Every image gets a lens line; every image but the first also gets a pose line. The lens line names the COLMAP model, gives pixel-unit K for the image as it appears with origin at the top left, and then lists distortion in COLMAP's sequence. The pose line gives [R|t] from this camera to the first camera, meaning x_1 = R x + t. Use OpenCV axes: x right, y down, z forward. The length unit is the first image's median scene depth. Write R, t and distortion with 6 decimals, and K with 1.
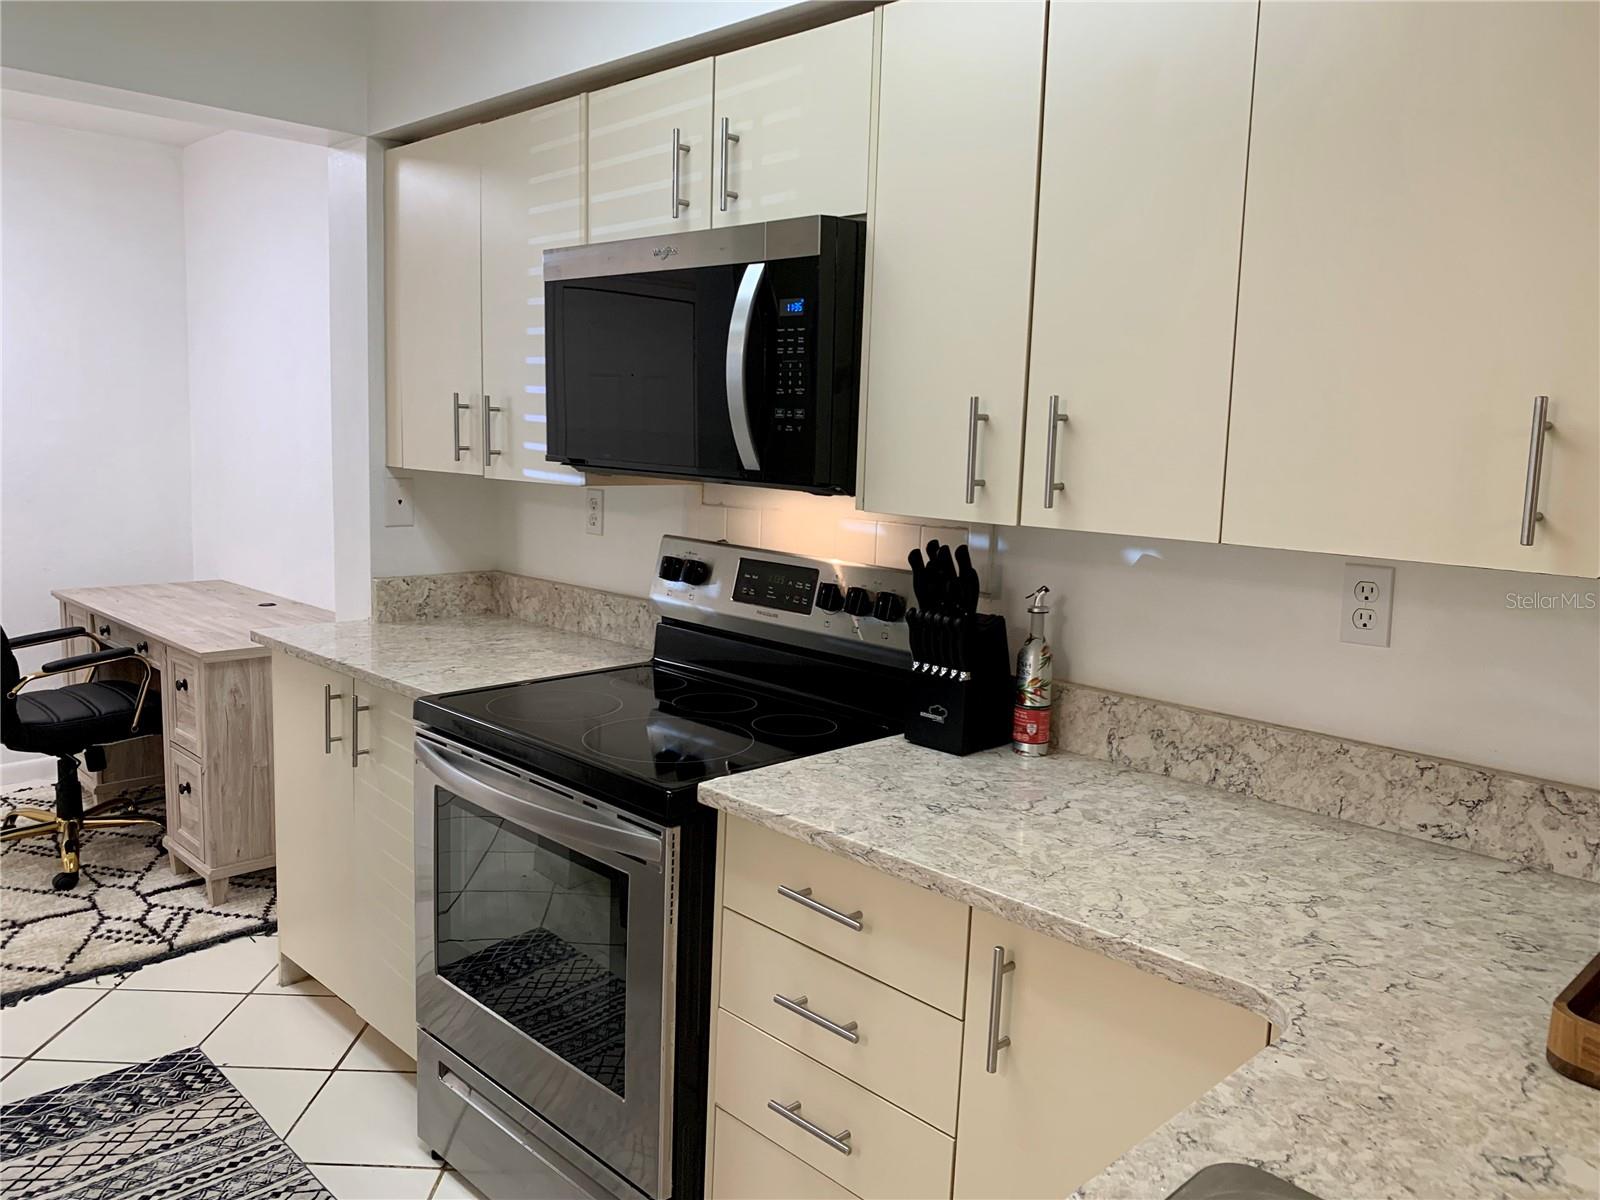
lens RADIAL K [[1251.5, 0, 800.0], [0, 1251.5, 600.0], [0, 0, 1]] dist [-0.009399, -0.008583]
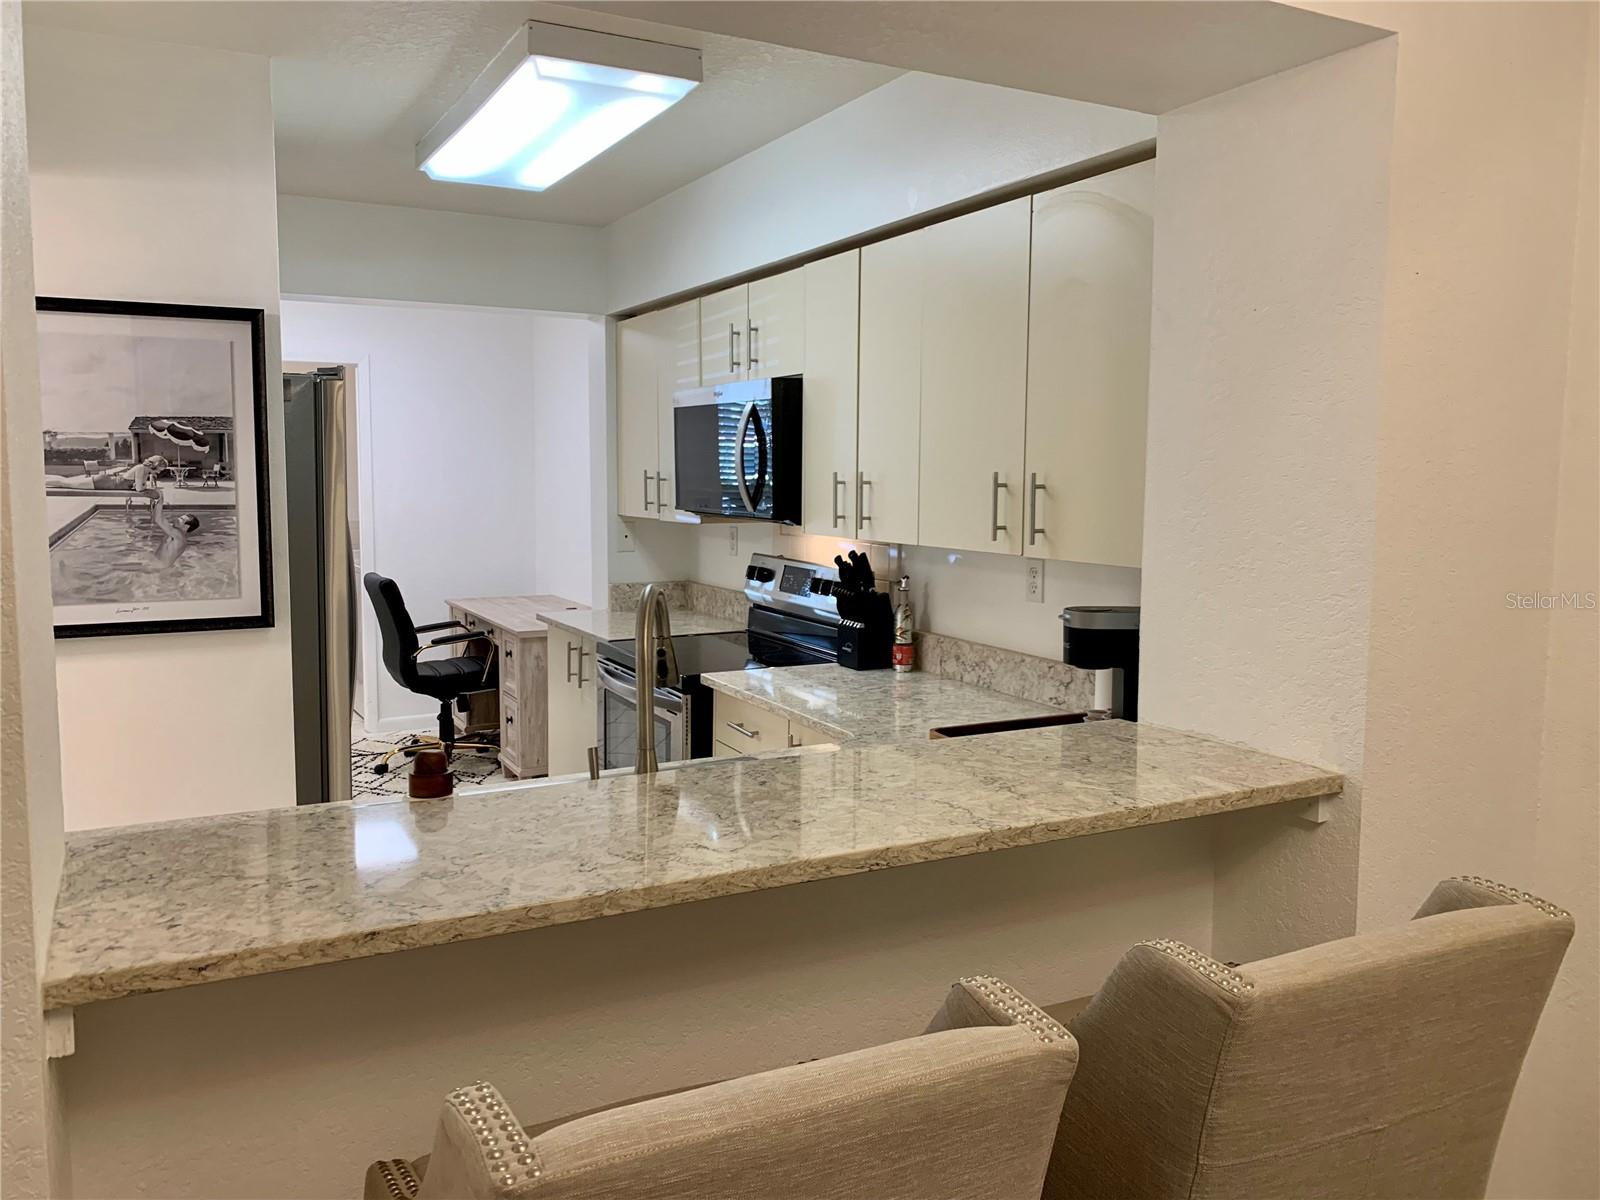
lens RADIAL K [[1228.3, 0, 800.0], [0, 1228.3, 600.0], [0, 0, 1]] dist [0.039259, -0.070729]
pose [[0.957606, 0.006392, -0.288010, 0.416131], [-0.017675, 0.999174, -0.036595, 0.067856], [0.287538, 0.040134, 0.956928, -0.530267]]
